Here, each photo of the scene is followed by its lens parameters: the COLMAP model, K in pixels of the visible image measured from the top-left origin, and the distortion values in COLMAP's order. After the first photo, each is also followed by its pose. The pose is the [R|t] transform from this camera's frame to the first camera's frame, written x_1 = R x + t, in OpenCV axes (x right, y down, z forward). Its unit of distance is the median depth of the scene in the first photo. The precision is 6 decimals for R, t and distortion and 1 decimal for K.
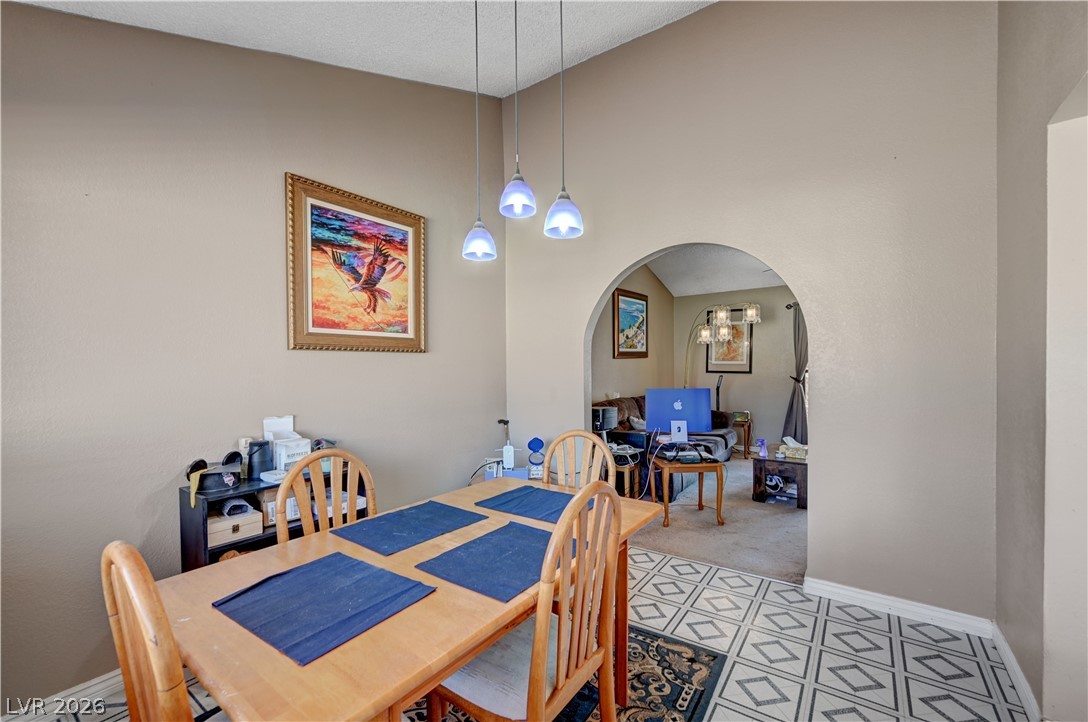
lens RADIAL K [[453.5, 0, 549.7], [0, 453.5, 370.6], [0, 0, 1]] dist [-0.001896, 0.000103]
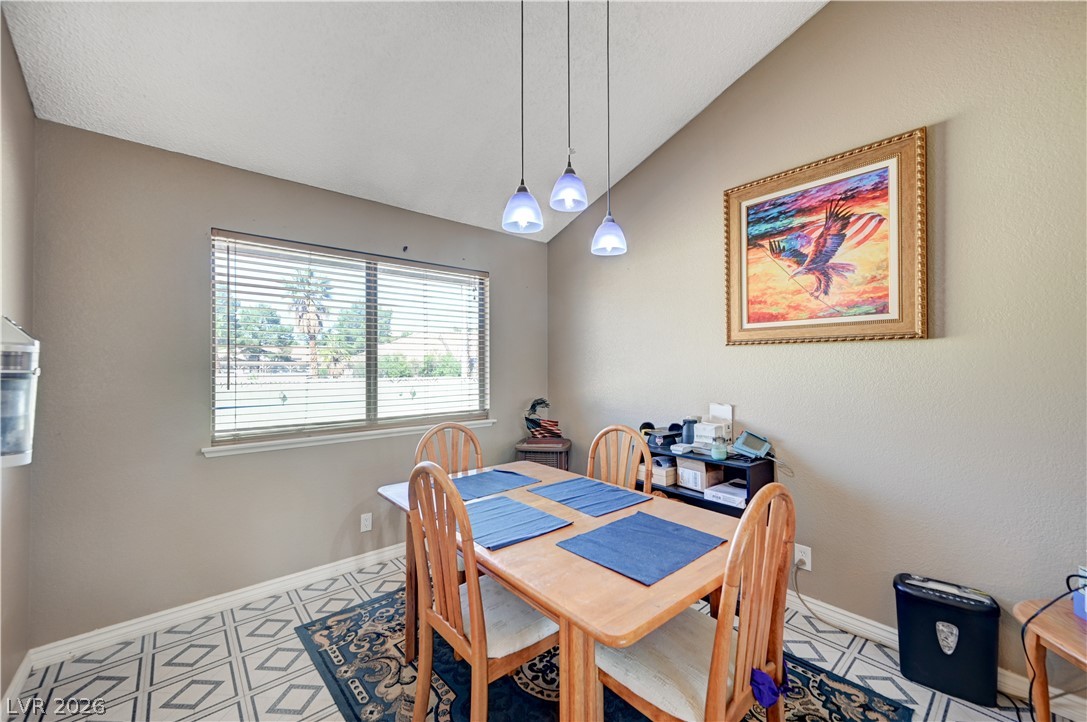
lens RADIAL K [[434.2, 0, 547.4], [0, 434.2, 360.7], [0, 0, 1]] dist [0.002238, 0.000009]
pose [[-0.250876, 0.004687, -0.968008, 0.518156], [-0.001707, 0.999985, 0.005284, -0.012945], [0.968018, 0.002977, -0.250864, 0.735967]]
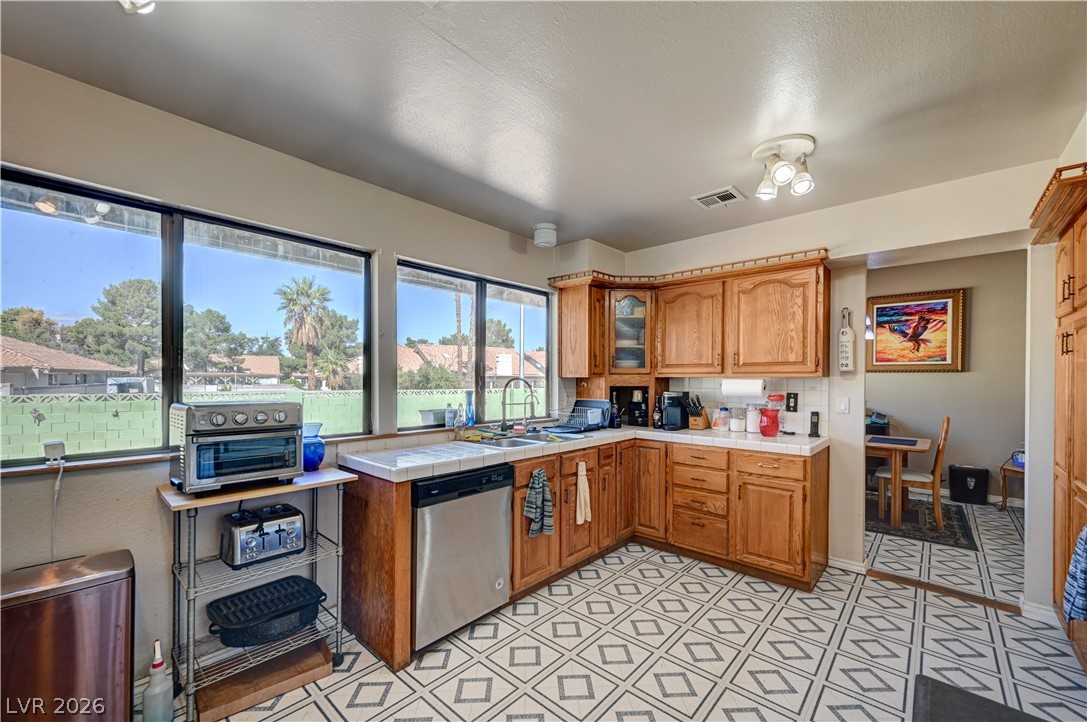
lens RADIAL K [[434.2, 0, 550.6], [0, 434.2, 382.6], [0, 0, 1]] dist [0.002238, 0.000009]
pose [[-0.116887, 0.019173, -0.992960, 1.661559], [-0.016761, 0.999633, 0.021275, -0.012413], [0.993004, 0.019130, -0.116523, -0.322464]]
